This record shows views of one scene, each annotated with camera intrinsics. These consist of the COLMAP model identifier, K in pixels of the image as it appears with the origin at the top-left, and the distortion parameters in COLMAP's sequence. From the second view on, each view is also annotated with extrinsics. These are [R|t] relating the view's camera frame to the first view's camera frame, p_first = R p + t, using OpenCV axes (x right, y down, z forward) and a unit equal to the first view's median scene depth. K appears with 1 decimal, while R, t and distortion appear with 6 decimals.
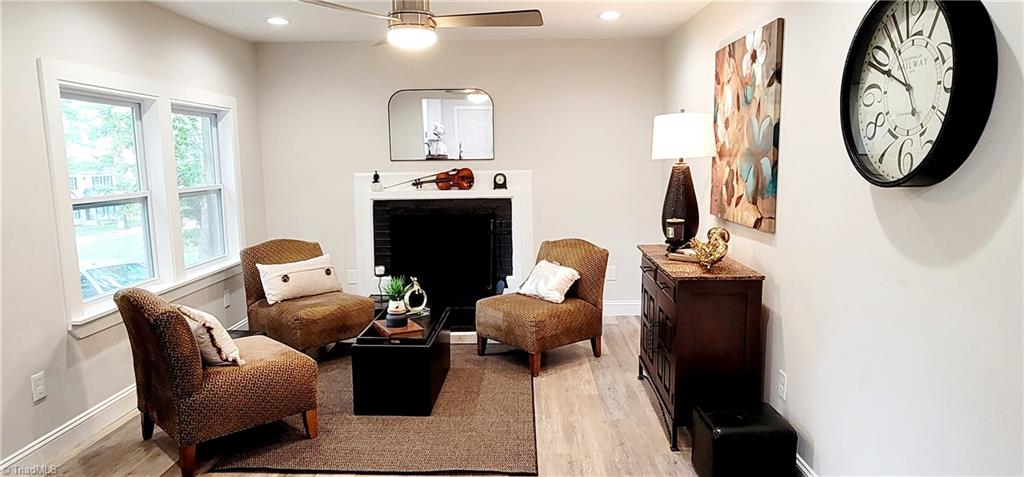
lens RADIAL K [[644.3, 0, 512.0], [0, 644.3, 238.5], [0, 0, 1]] dist [-0.003642, -0.001642]
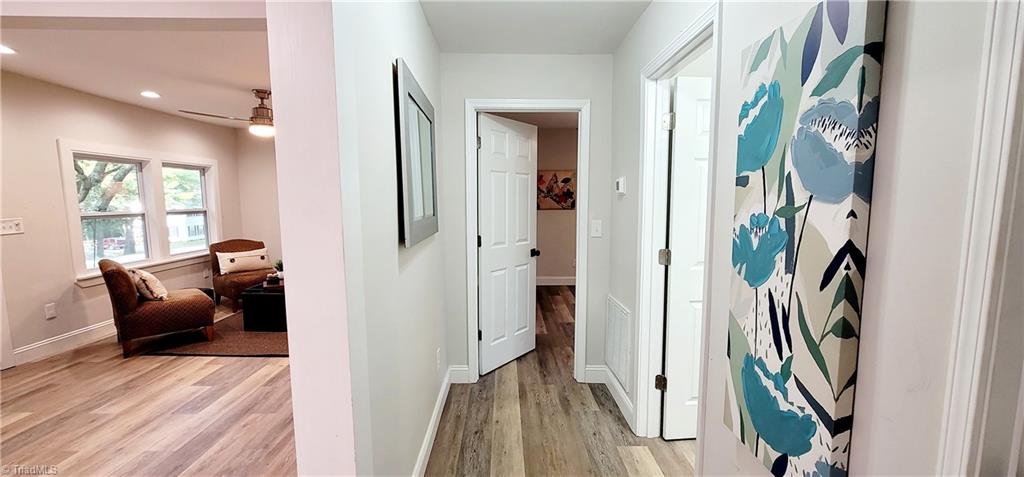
lens RADIAL K [[417.5, 0, 512.0], [0, 417.5, 238.5], [0, 0, 1]] dist [0.000111, 0.000294]
pose [[0.999484, 0.006316, 0.031486, 0.488241], [-0.005431, 0.999589, -0.028132, 0.036894], [-0.031651, 0.027947, 0.999108, -0.234912]]
